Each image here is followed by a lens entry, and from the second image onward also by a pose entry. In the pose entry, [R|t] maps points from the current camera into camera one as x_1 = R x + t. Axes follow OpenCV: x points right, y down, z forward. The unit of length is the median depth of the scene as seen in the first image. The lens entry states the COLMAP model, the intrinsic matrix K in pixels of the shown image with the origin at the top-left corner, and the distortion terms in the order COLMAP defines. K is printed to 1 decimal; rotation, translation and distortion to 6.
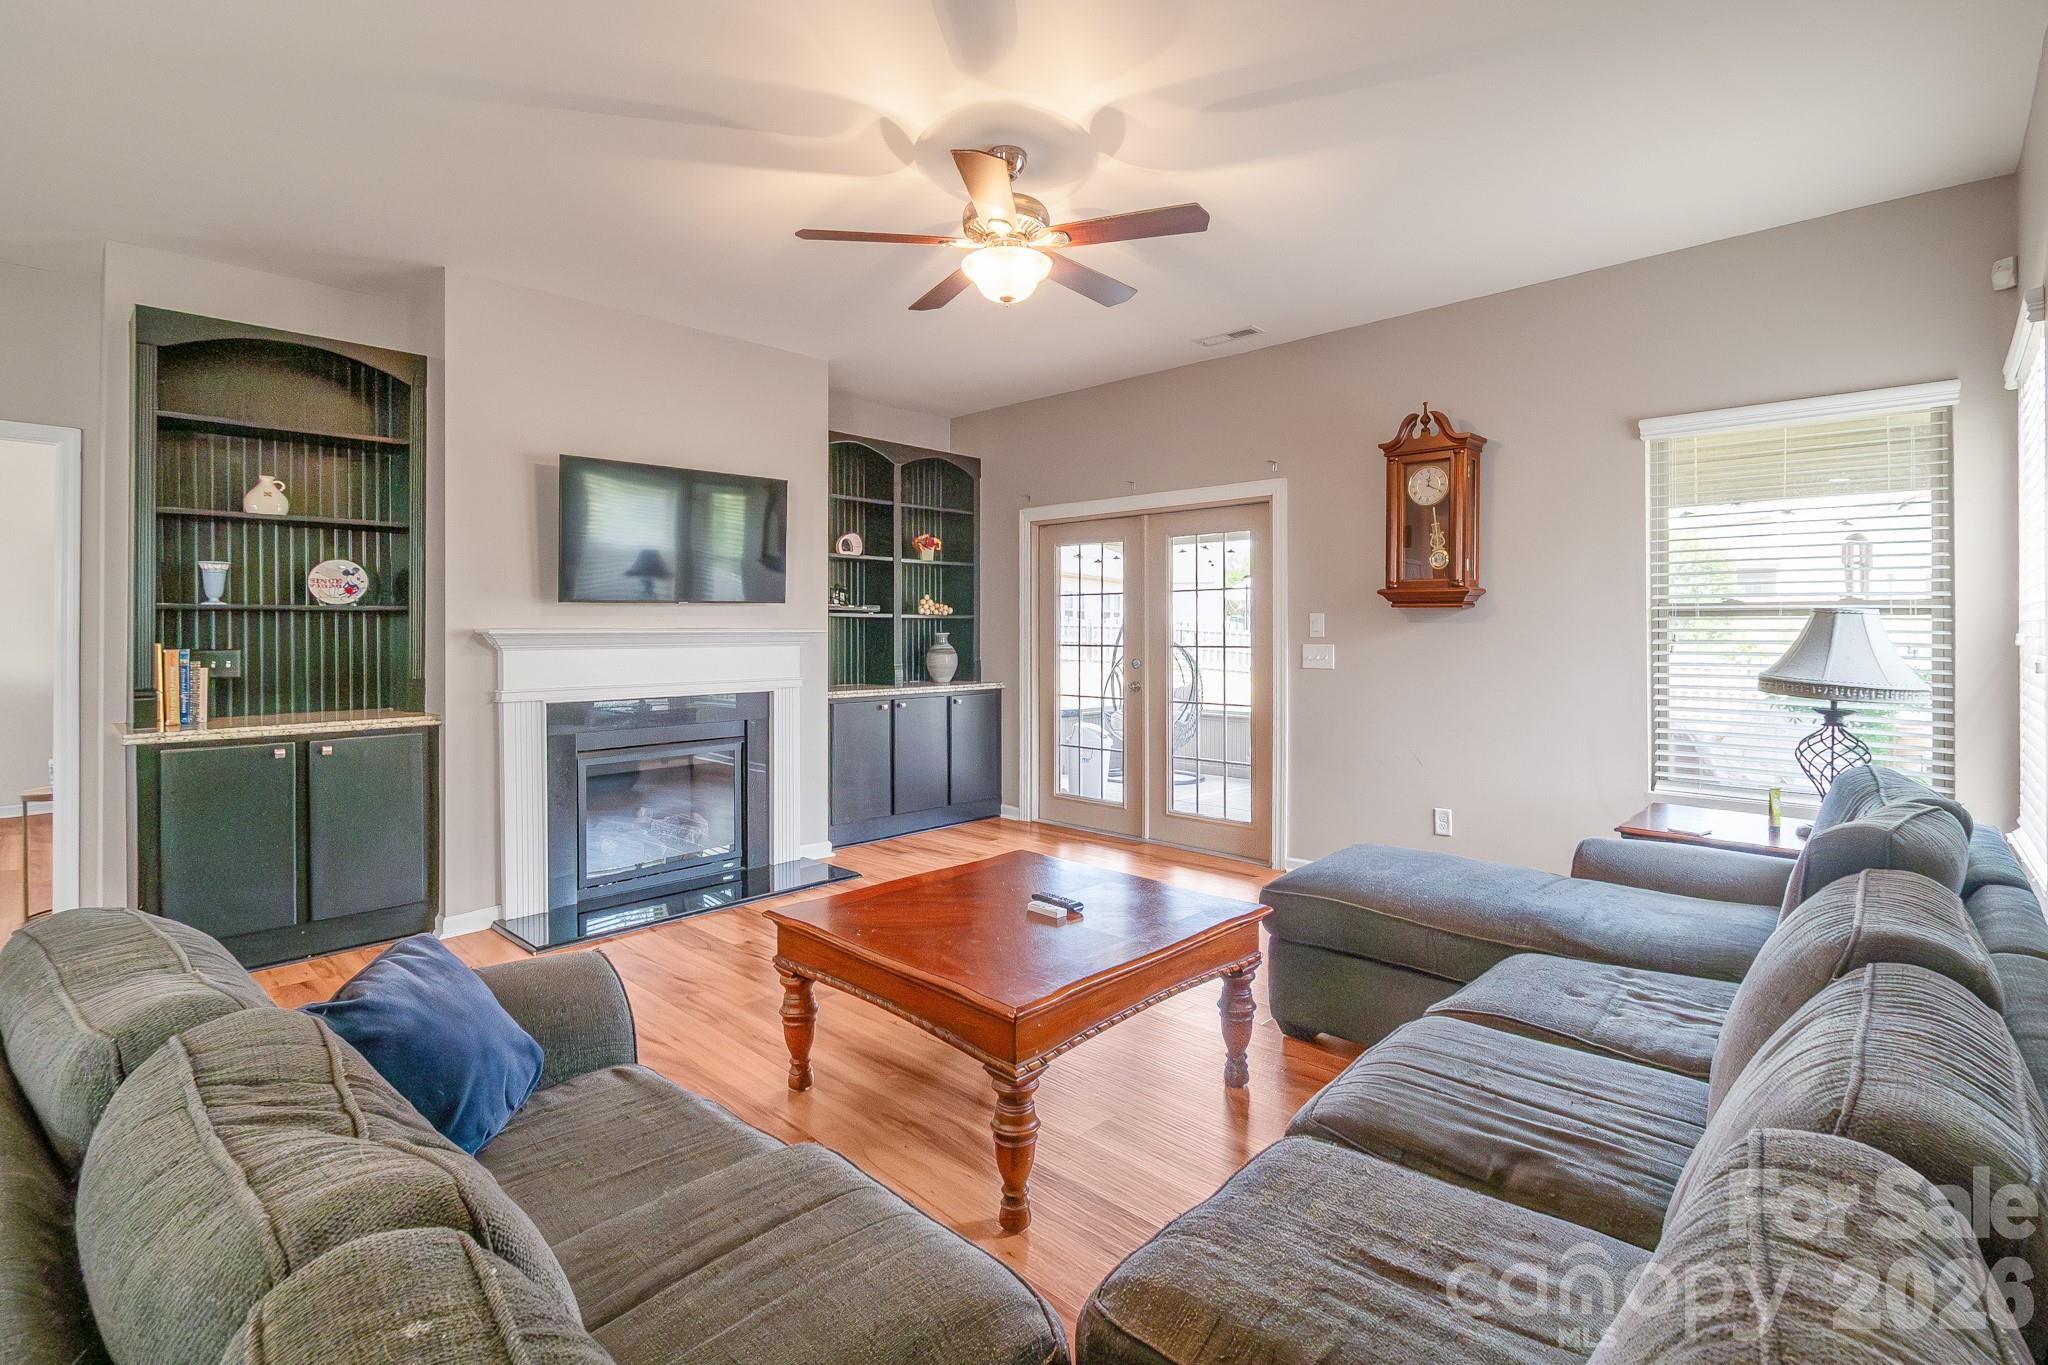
lens RADIAL K [[943.7, 0, 1077.6], [0, 943.7, 629.0], [0, 0, 1]] dist [-0.001238, -0.000202]
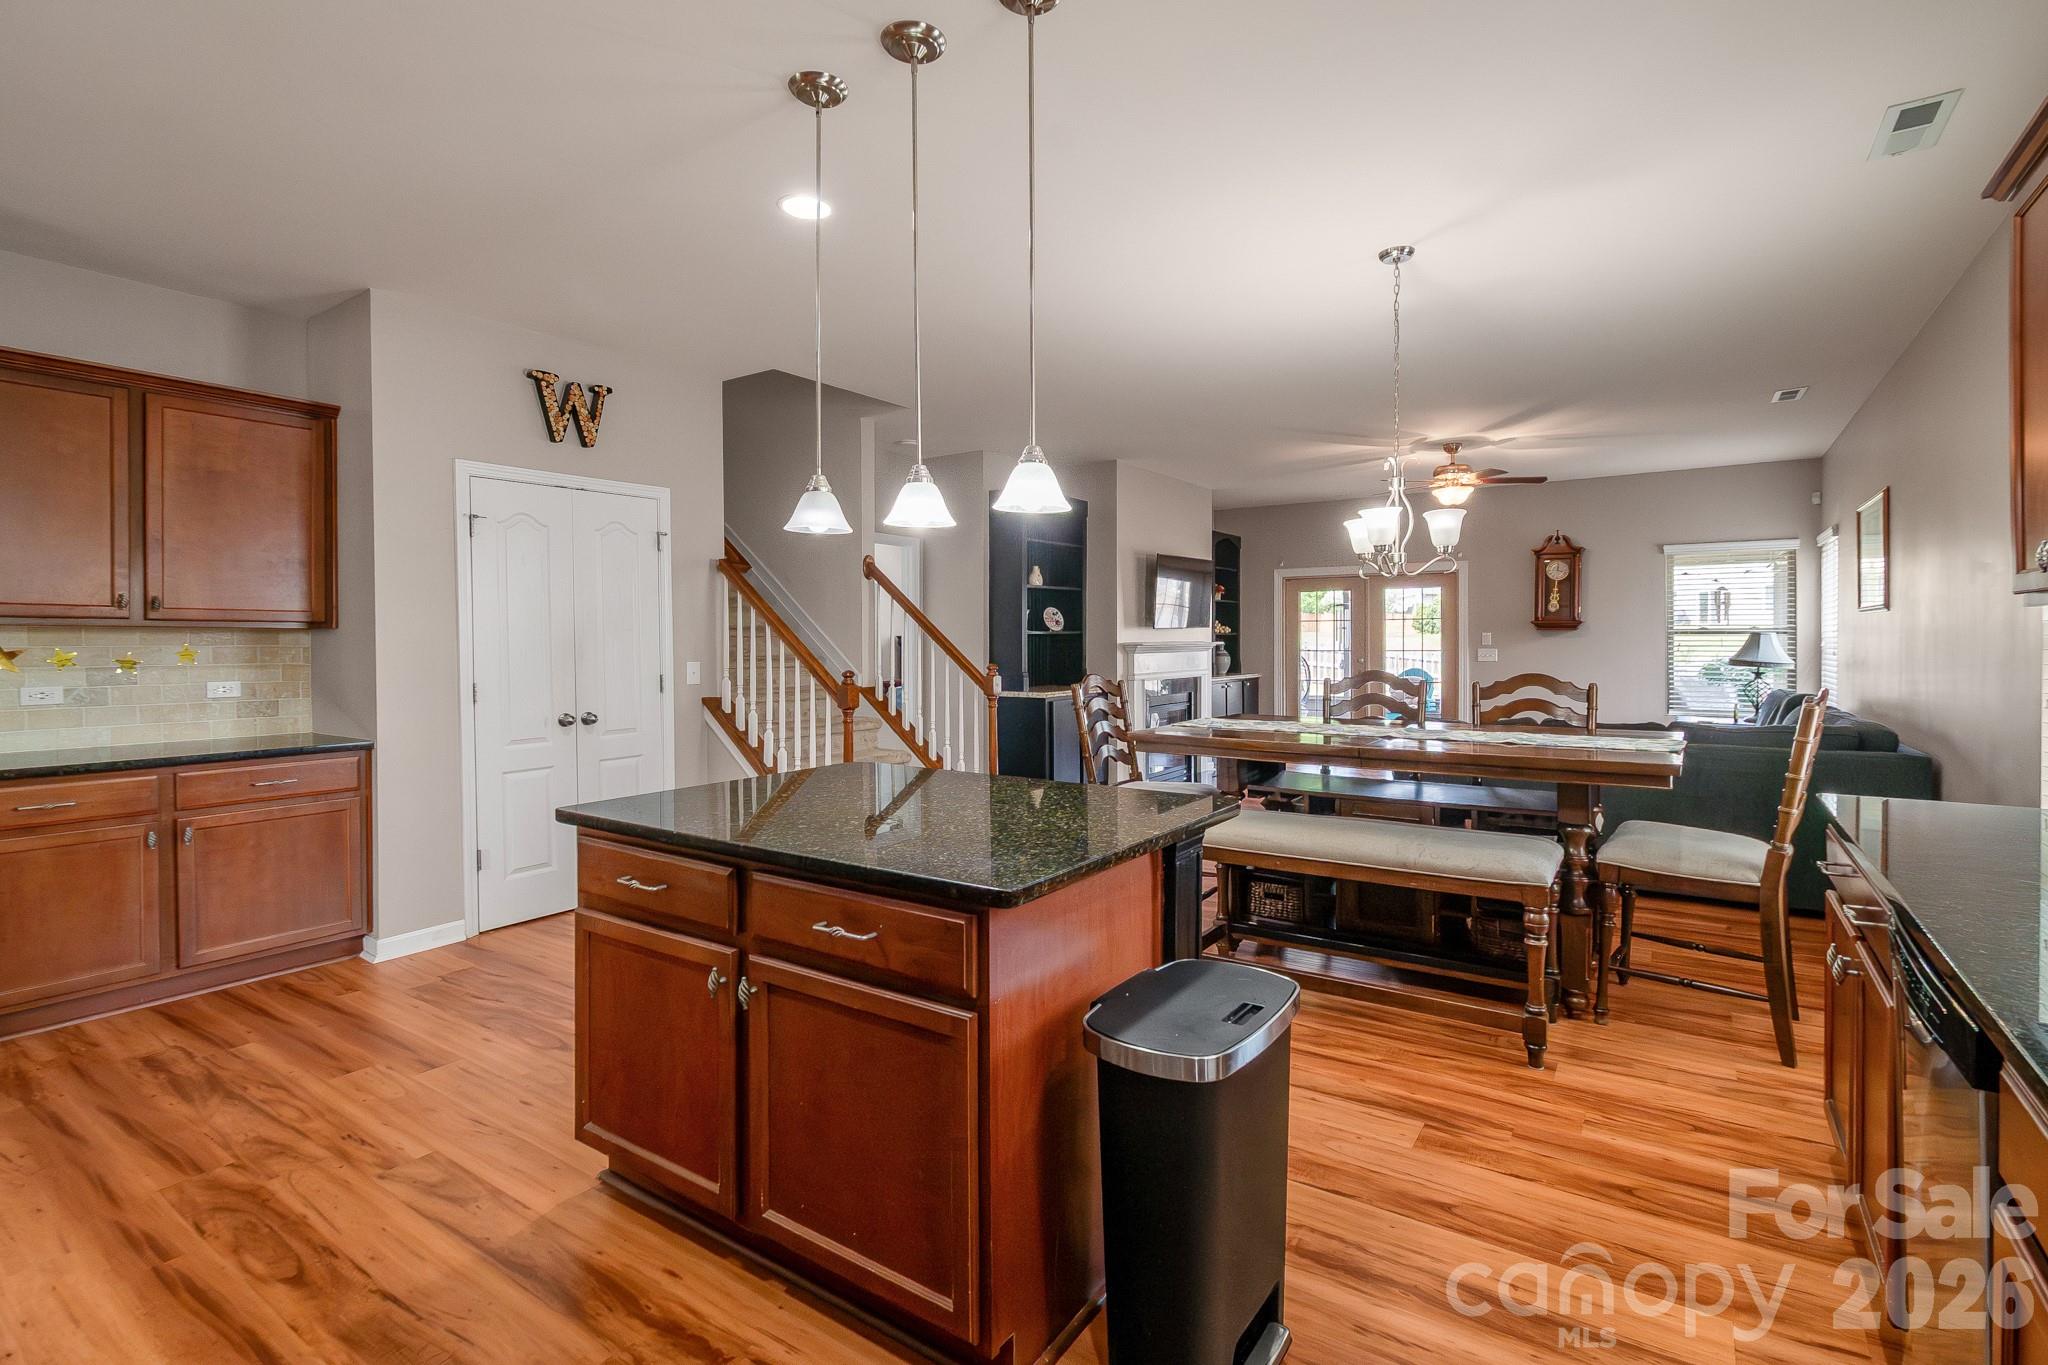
lens RADIAL K [[943.7, 0, 1045.0], [0, 943.7, 656.2], [0, 0, 1]] dist [-0.001238, -0.000202]
pose [[0.990662, -0.007761, 0.136118, -1.060083], [0.005321, 0.999819, 0.018276, -0.009983], [-0.136235, -0.017381, 0.990524, -0.922374]]
